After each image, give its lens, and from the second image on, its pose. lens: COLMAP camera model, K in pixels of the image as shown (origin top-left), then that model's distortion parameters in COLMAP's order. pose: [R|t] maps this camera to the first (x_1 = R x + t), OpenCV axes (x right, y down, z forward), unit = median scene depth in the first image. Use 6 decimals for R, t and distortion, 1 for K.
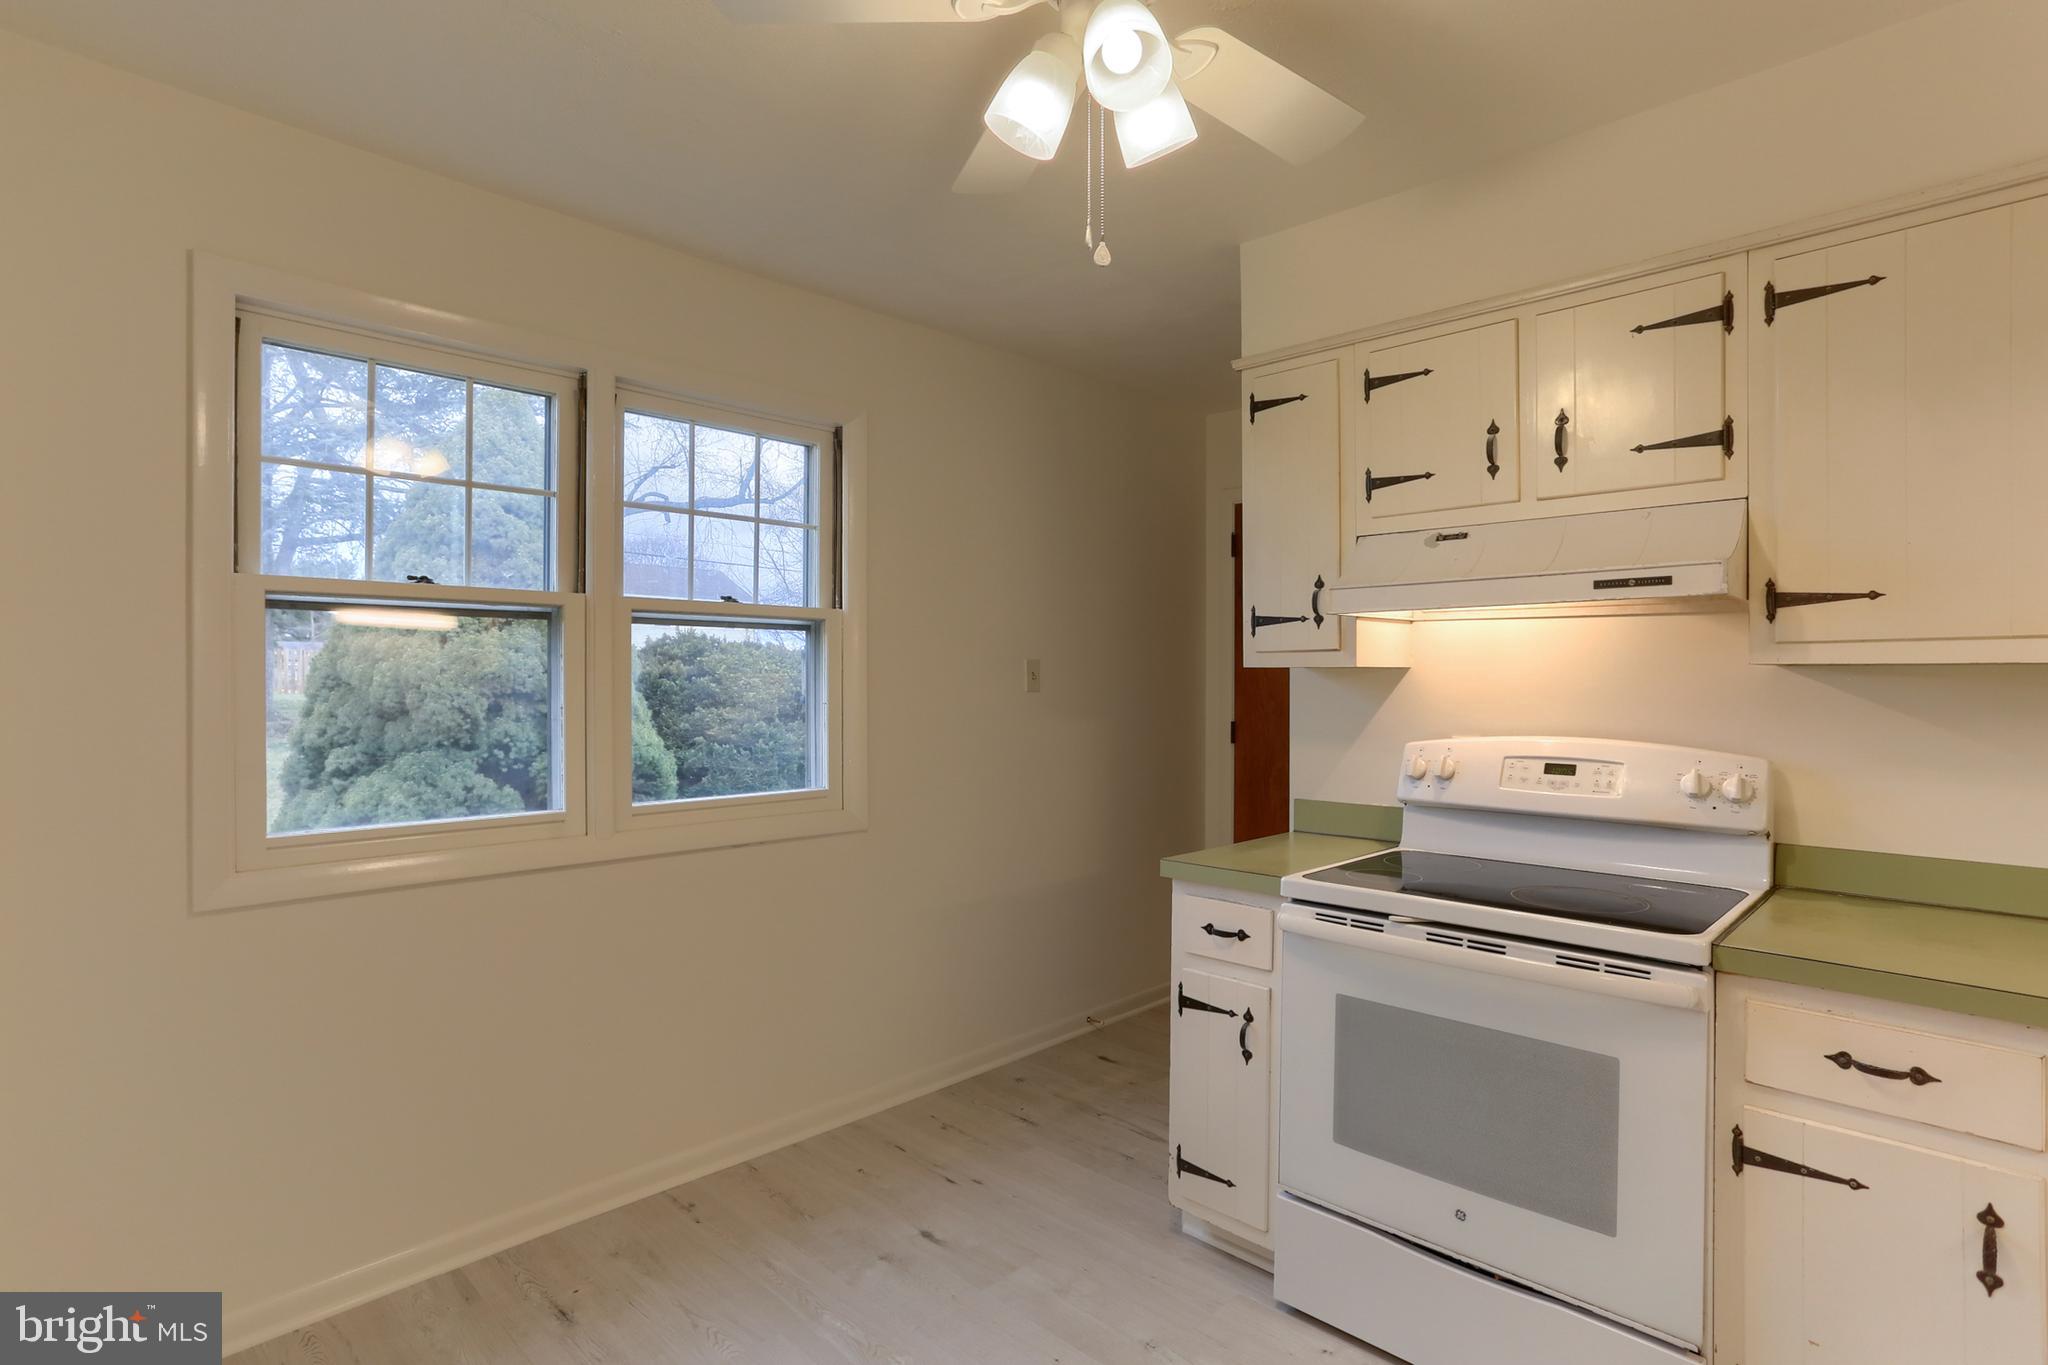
lens RADIAL K [[1047.1, 0, 1024.0], [0, 1047.1, 682.5], [0, 0, 1]] dist [-0.040970, 0.035195]
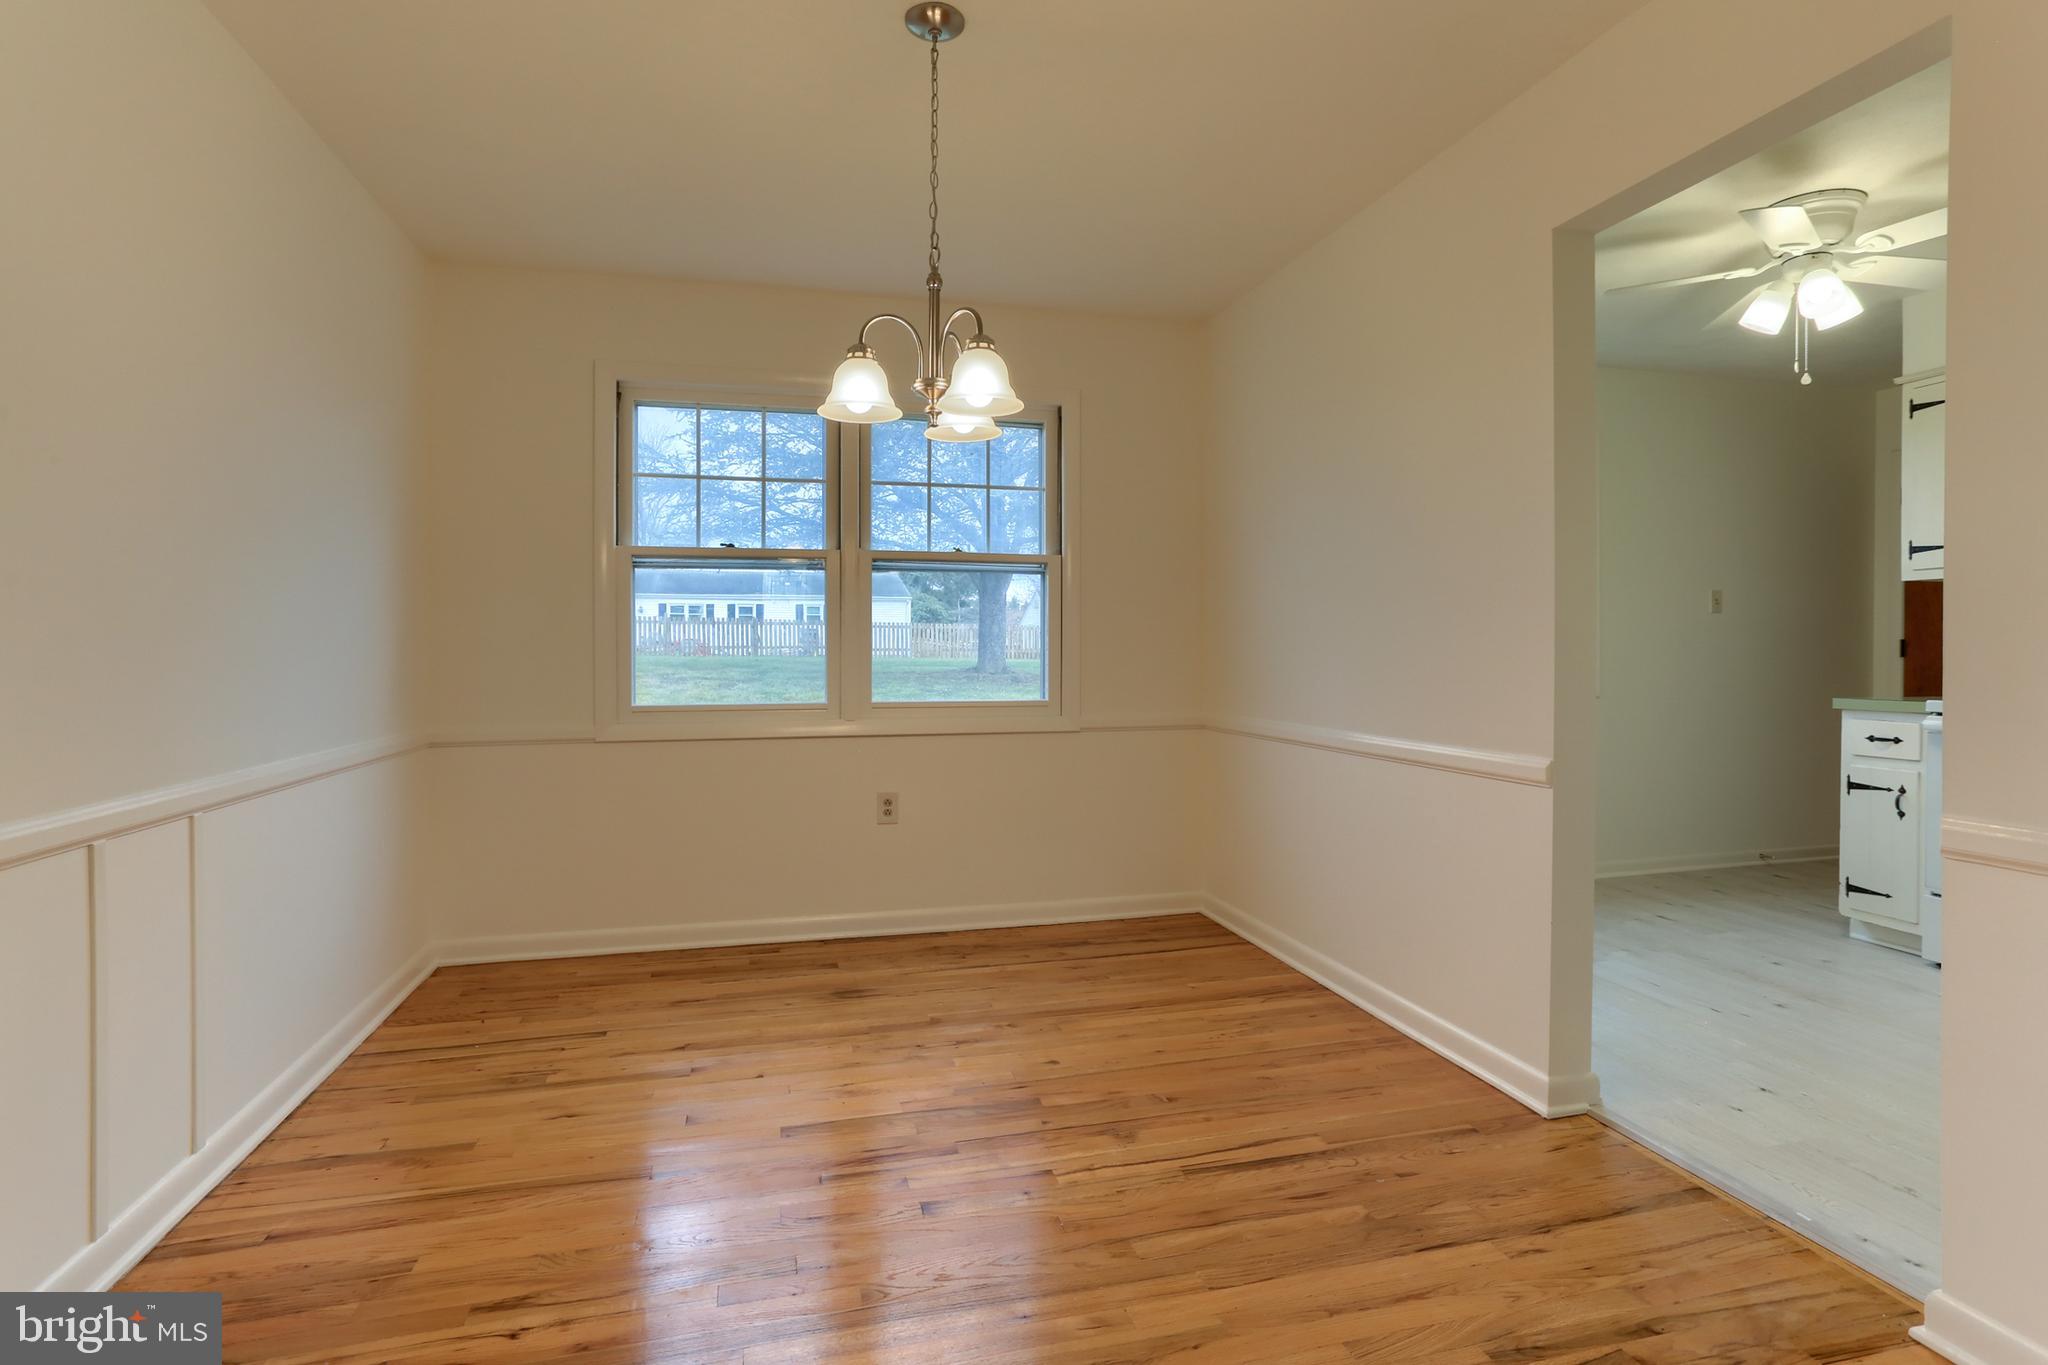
lens RADIAL K [[1008.0, 0, 1027.6], [0, 1008.0, 666.2], [0, 0, 1]] dist [-0.046420, 0.030679]
pose [[0.856845, 0.002252, -0.515570, -0.150017], [0.002983, 0.999952, 0.009325, 0.101373], [0.515566, -0.009528, 0.856797, -0.975587]]
